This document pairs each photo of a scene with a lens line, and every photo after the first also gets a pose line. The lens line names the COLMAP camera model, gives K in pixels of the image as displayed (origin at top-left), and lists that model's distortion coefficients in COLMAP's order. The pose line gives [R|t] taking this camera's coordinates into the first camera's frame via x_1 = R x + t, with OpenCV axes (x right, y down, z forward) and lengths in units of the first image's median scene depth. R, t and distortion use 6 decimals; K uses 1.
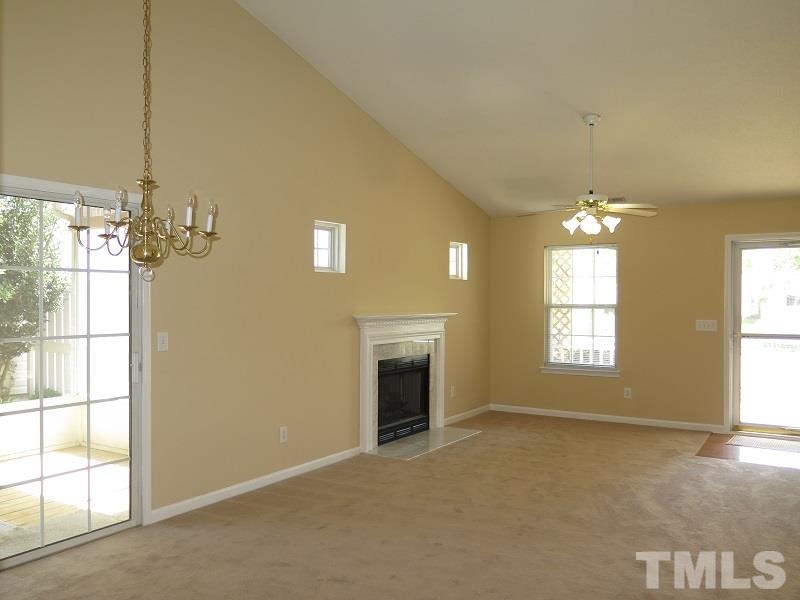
lens RADIAL K [[667.7, 0, 399.3], [0, 667.7, 303.0], [0, 0, 1]] dist [-0.025269, 0.002211]
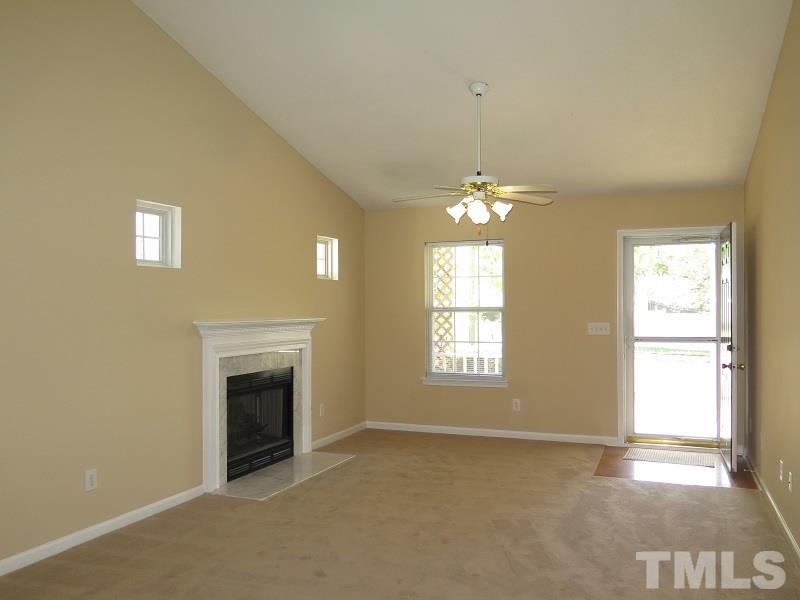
lens RADIAL K [[667.7, 0, 399.3], [0, 667.7, 303.0], [0, 0, 1]] dist [-0.025269, 0.002211]
pose [[0.983970, -0.006848, 0.178201, 0.030981], [0.009105, 0.999888, -0.011851, 0.007519], [-0.178100, 0.013284, 0.983923, 0.160849]]
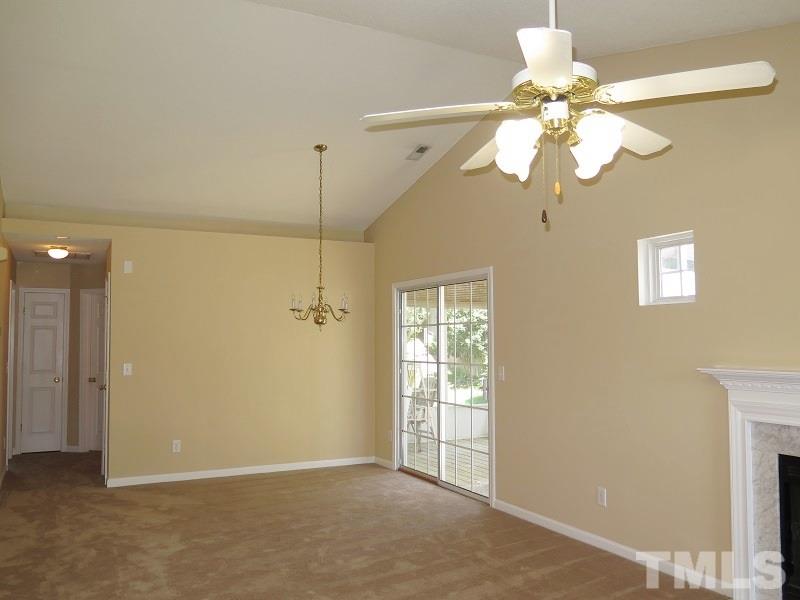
lens RADIAL K [[667.7, 0, 399.3], [0, 667.7, 303.0], [0, 0, 1]] dist [-0.025269, 0.002211]
pose [[-0.494732, -0.044326, -0.867915, 0.601807], [-0.002127, 0.998757, -0.049796, -0.010042], [0.869043, -0.022790, -0.494211, 0.998848]]
